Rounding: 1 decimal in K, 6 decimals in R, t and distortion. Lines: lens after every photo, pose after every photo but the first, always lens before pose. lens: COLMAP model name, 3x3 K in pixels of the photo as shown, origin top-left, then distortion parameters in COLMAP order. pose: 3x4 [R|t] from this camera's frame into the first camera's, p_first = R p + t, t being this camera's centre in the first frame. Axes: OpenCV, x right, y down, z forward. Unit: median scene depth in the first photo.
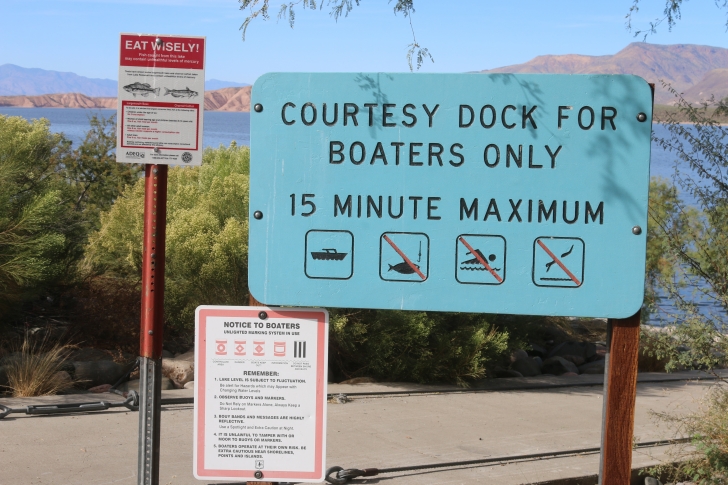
lens RADIAL K [[1231.1, 0, 392.4], [0, 1231.1, 249.4], [0, 0, 1]] dist [-0.000919, 0.000000]
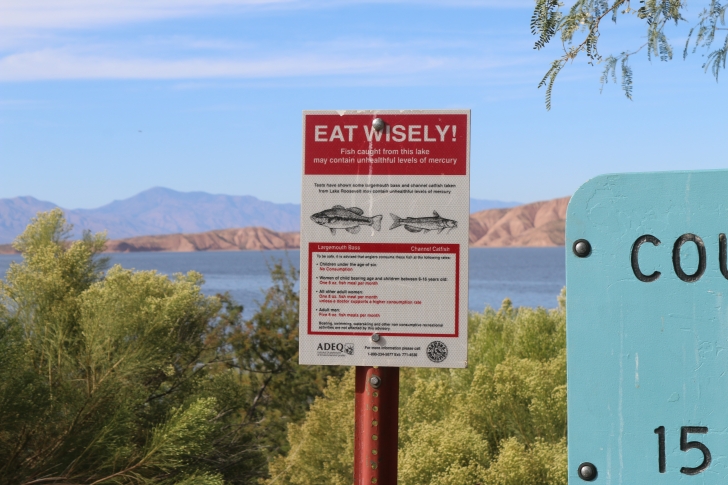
lens RADIAL K [[1231.1, 0, 365.7], [0, 1231.1, 242.4], [0, 0, 1]] dist [-0.000919, 0.000000]
pose [[0.979256, -0.033226, -0.199885, -0.094139], [0.012408, 0.994446, -0.104515, -0.066838], [0.202248, 0.099867, 0.974229, 0.504412]]
